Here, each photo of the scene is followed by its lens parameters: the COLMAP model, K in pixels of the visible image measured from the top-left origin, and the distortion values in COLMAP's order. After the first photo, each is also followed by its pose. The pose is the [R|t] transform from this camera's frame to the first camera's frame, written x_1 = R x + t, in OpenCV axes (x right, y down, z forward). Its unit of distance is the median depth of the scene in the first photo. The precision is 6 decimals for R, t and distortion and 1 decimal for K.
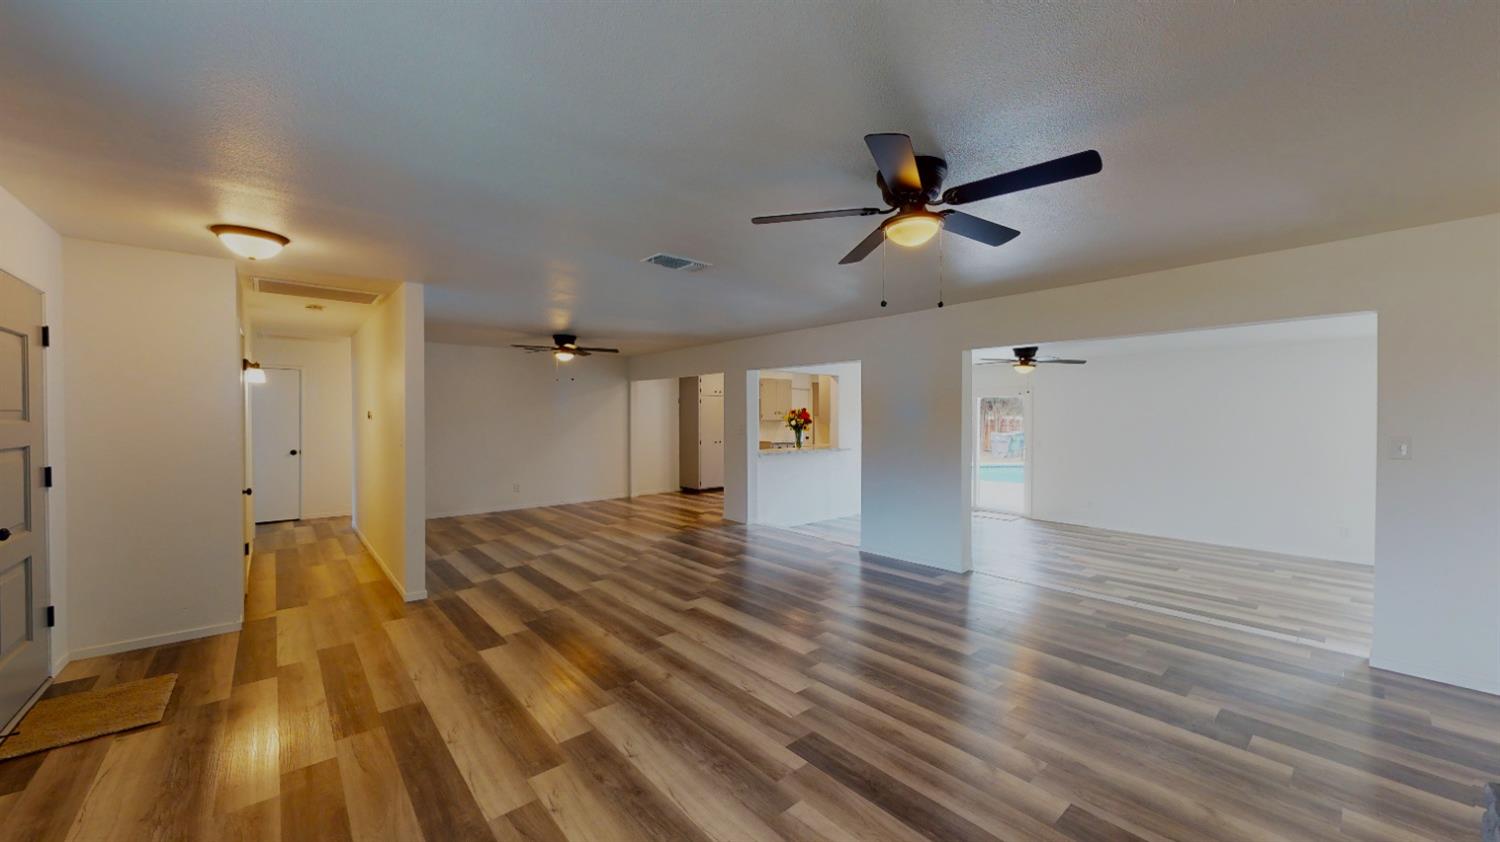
lens RADIAL K [[542.9, 0, 749.4], [0, 542.9, 422.8], [0, 0, 1]] dist [0.000385, -0.000072]
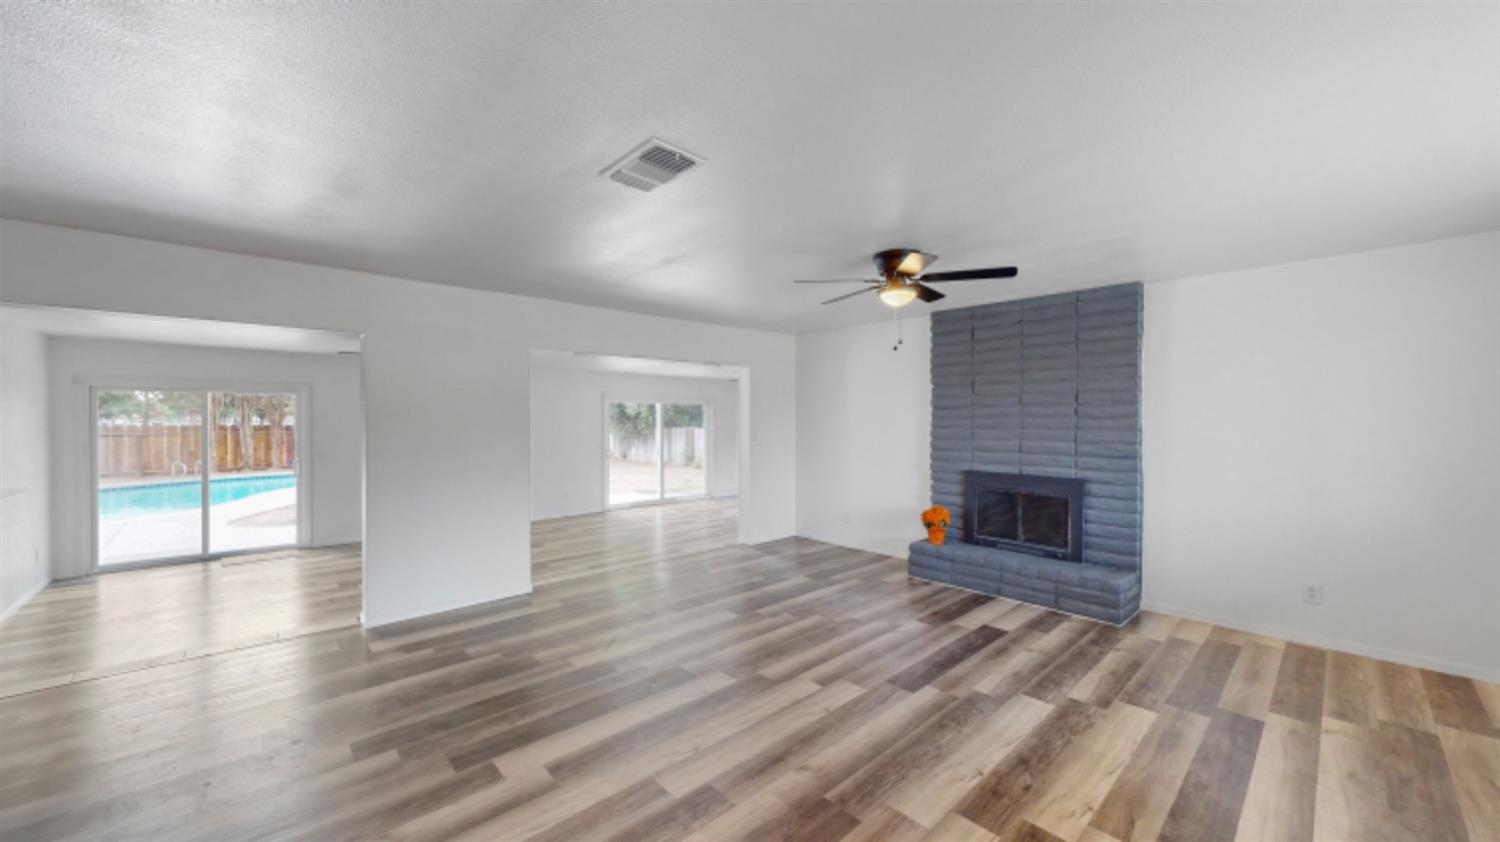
lens RADIAL K [[542.9, 0, 758.3], [0, 542.9, 421.5], [0, 0, 1]] dist [0.000385, -0.000072]
pose [[-0.019231, -0.007837, 0.999784, -1.088044], [0.014540, 0.999861, 0.008117, -0.024182], [-0.999709, 0.014693, -0.019115, 1.304782]]
